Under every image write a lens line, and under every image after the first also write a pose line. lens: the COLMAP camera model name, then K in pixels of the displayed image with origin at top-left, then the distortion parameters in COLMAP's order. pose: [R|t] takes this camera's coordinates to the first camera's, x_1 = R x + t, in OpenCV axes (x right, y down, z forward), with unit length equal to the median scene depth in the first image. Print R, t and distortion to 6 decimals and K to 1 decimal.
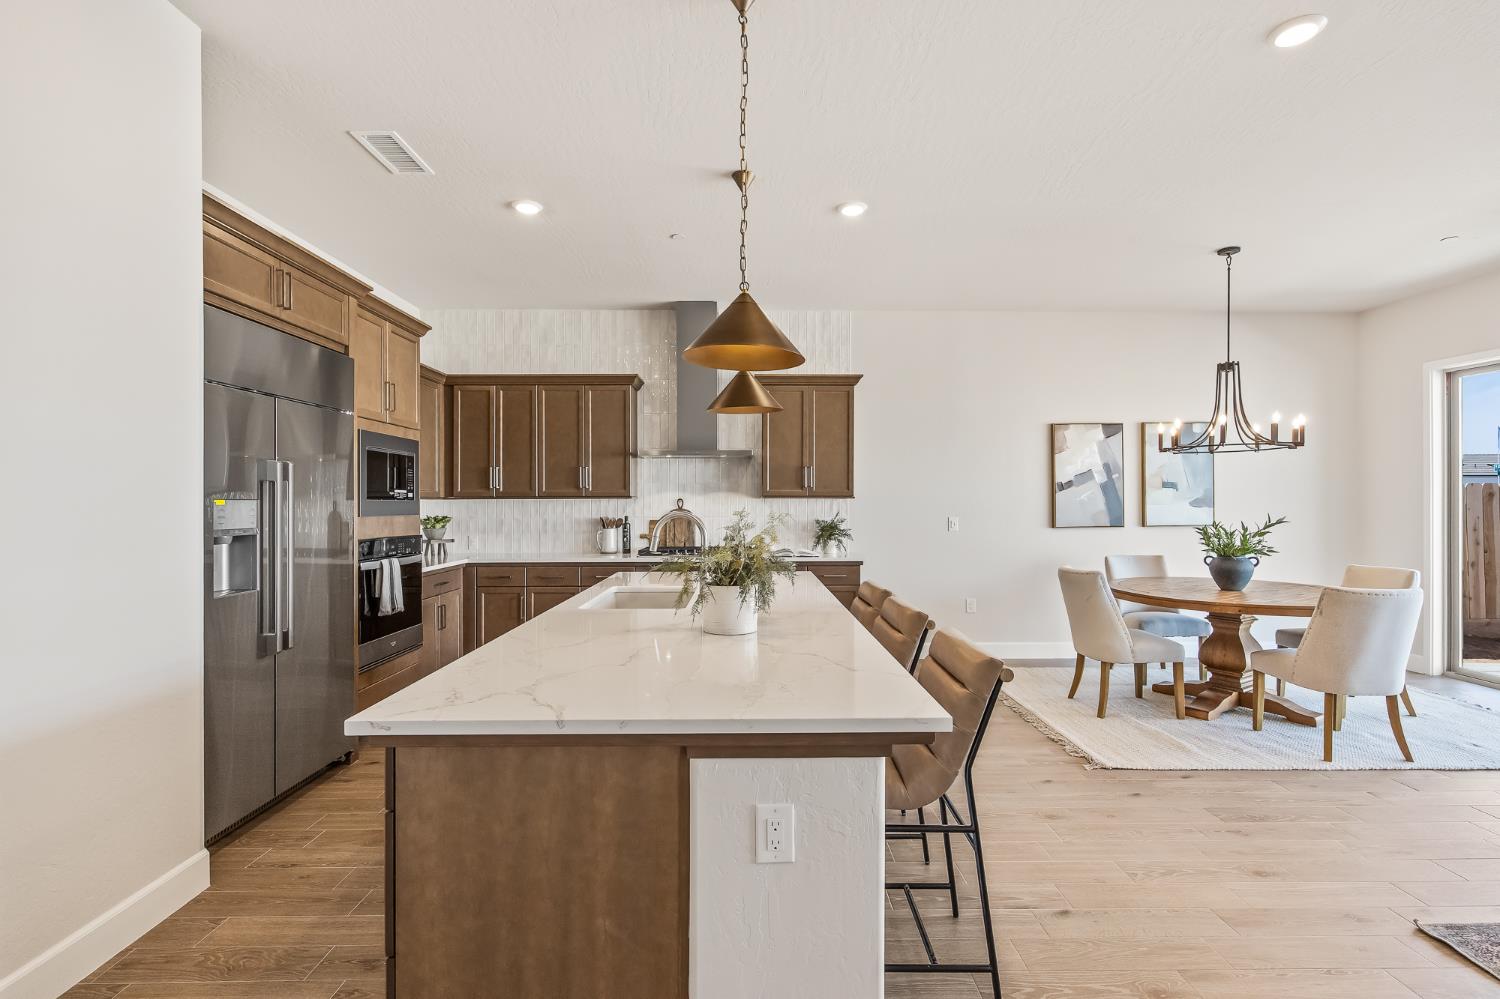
lens RADIAL K [[700.0, 0, 751.7], [0, 700.0, 501.1], [0, 0, 1]] dist [0.000443, -0.000512]
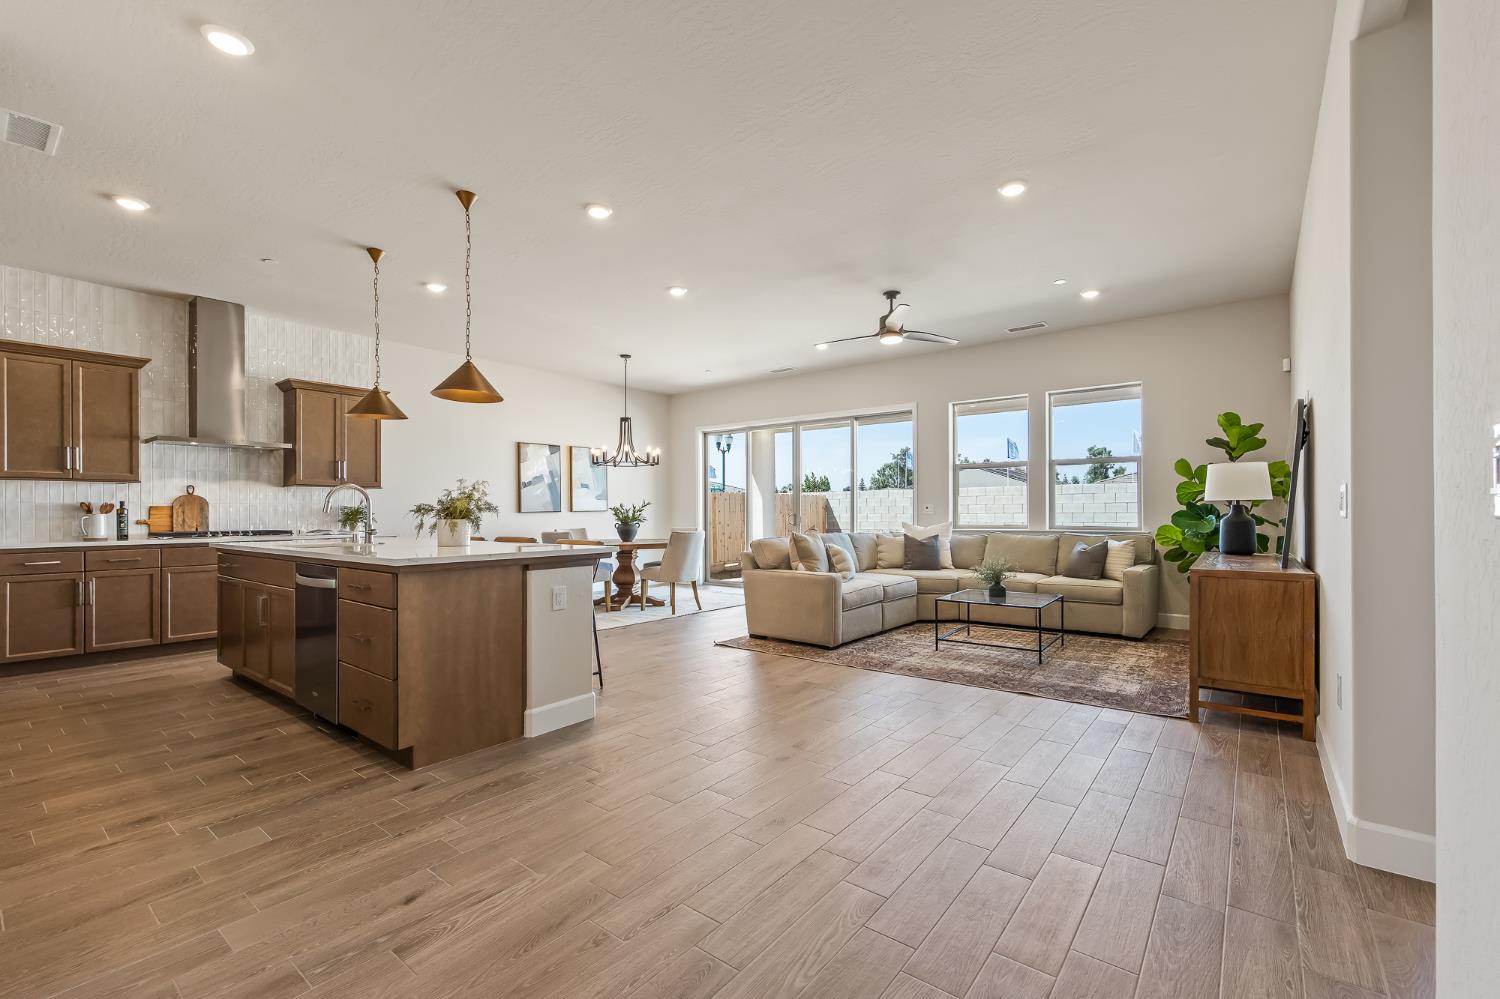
lens RADIAL K [[631.8, 0, 751.4], [0, 631.8, 508.6], [0, 0, 1]] dist [-0.001094, -0.000078]
pose [[0.633186, 0.001185, 0.773999, -0.316098], [0.002227, 0.999992, -0.003353, 0.038198], [-0.773996, 0.003847, 0.633178, -0.242540]]
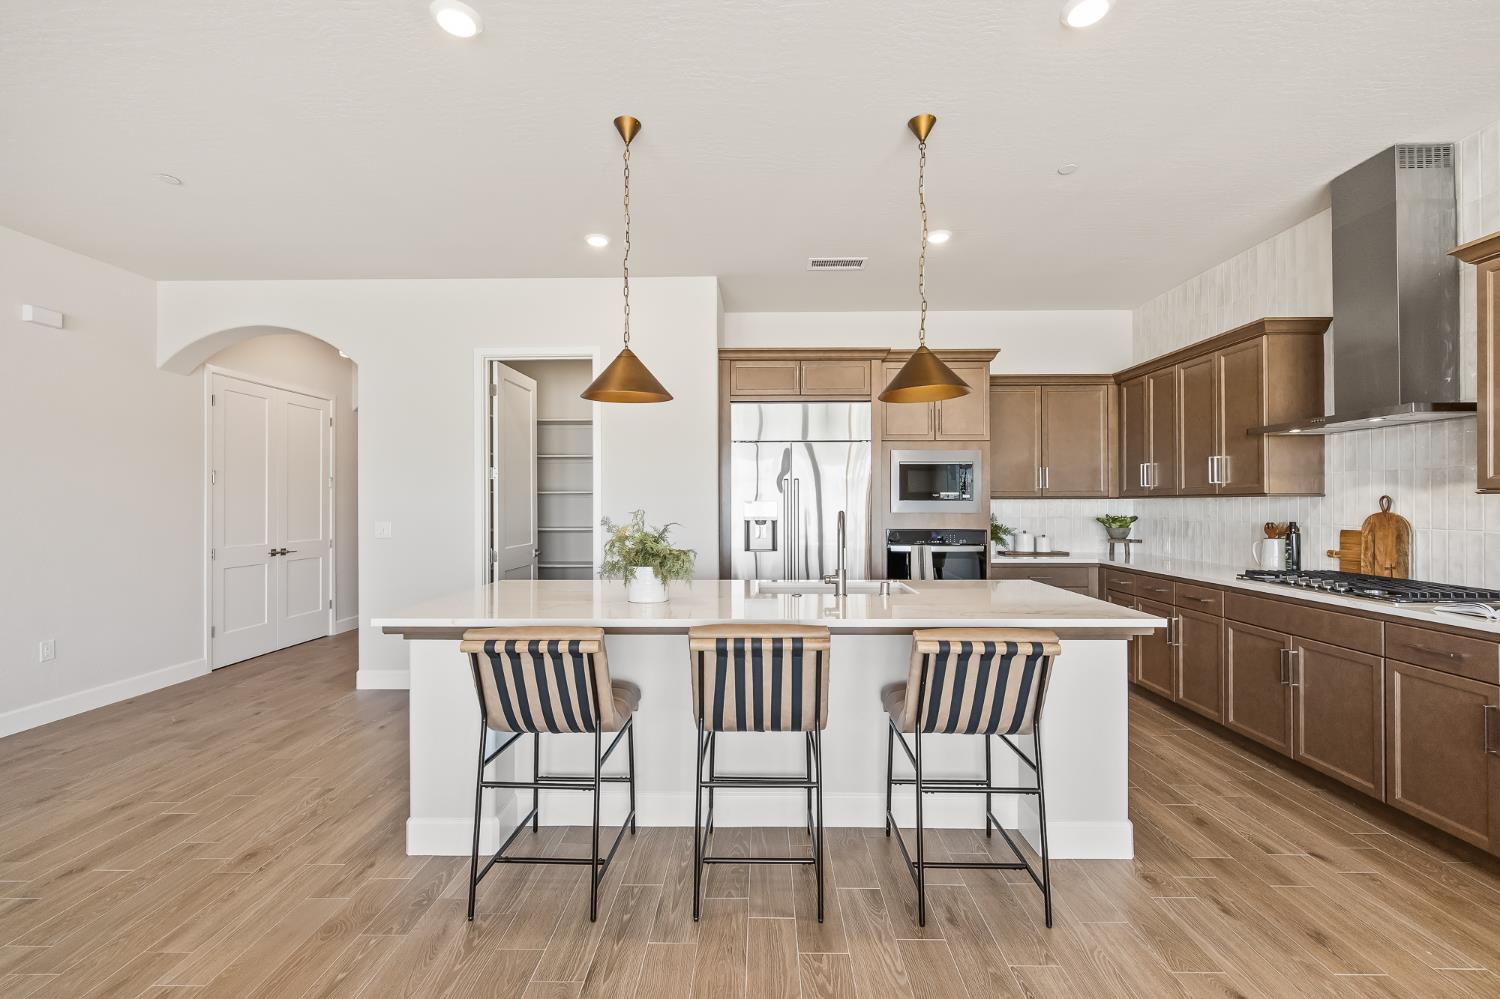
lens RADIAL K [[631.8, 0, 751.6], [0, 631.8, 503.0], [0, 0, 1]] dist [-0.001094, -0.000078]
pose [[-0.029301, 0.003715, -0.999564, 0.476943], [0.005176, 0.999980, 0.003565, -0.002238], [0.999557, -0.005069, -0.029320, 0.505657]]
